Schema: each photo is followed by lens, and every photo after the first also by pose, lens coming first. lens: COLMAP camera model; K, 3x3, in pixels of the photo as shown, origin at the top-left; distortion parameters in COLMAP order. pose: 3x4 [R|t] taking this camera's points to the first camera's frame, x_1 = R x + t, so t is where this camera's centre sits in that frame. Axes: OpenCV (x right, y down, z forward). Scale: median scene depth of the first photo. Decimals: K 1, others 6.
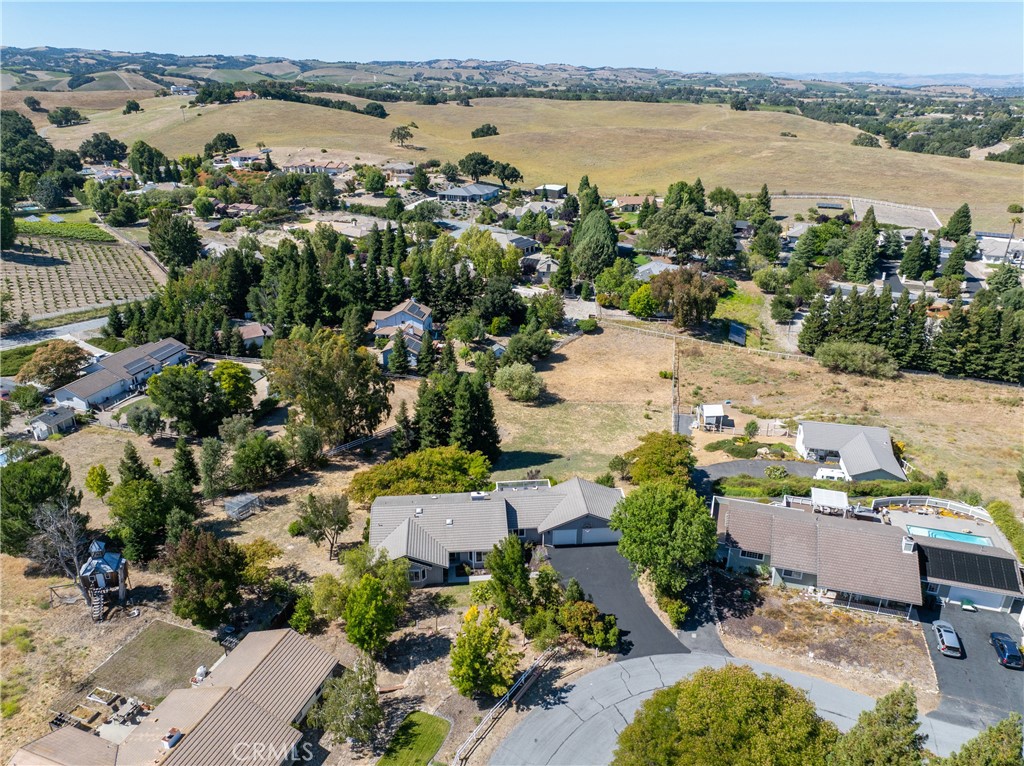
lens RADIAL K [[723.5, 0, 512.0], [0, 723.5, 383.0], [0, 0, 1]] dist [-0.040397, 0.005027]
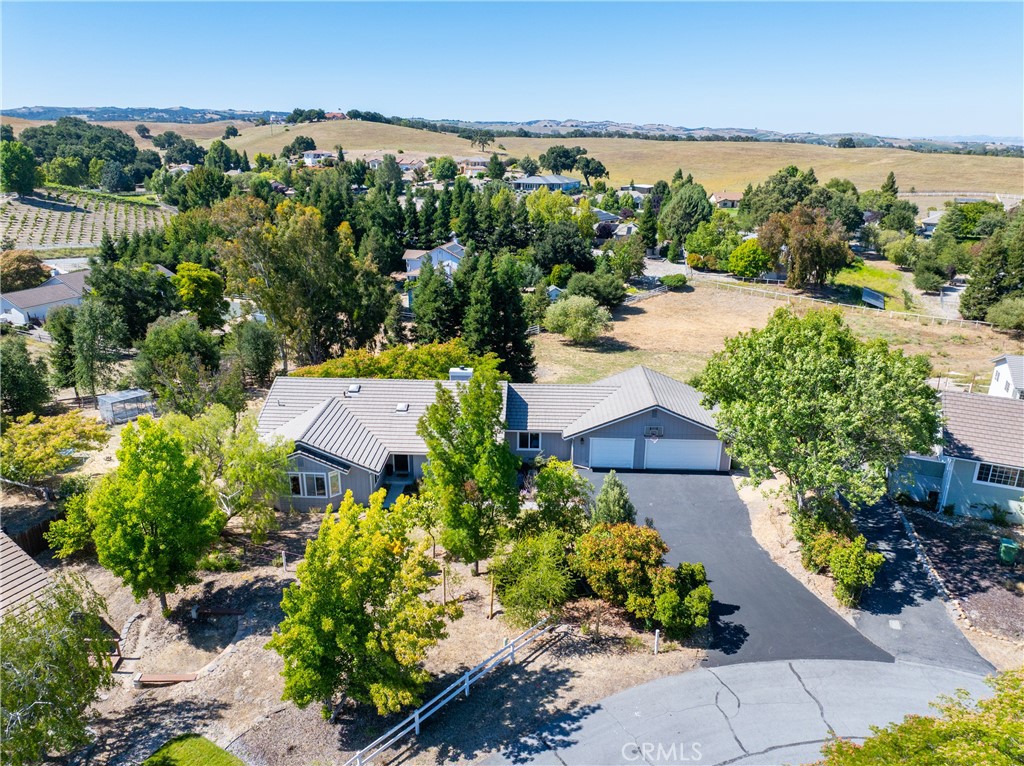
lens RADIAL K [[723.5, 0, 512.0], [0, 723.5, 383.0], [0, 0, 1]] dist [-0.040397, 0.005027]
pose [[0.991779, 0.045055, -0.119766, 0.030716], [-0.054070, 0.995856, -0.073122, 0.103213], [0.115975, 0.078997, 0.990106, 0.224787]]
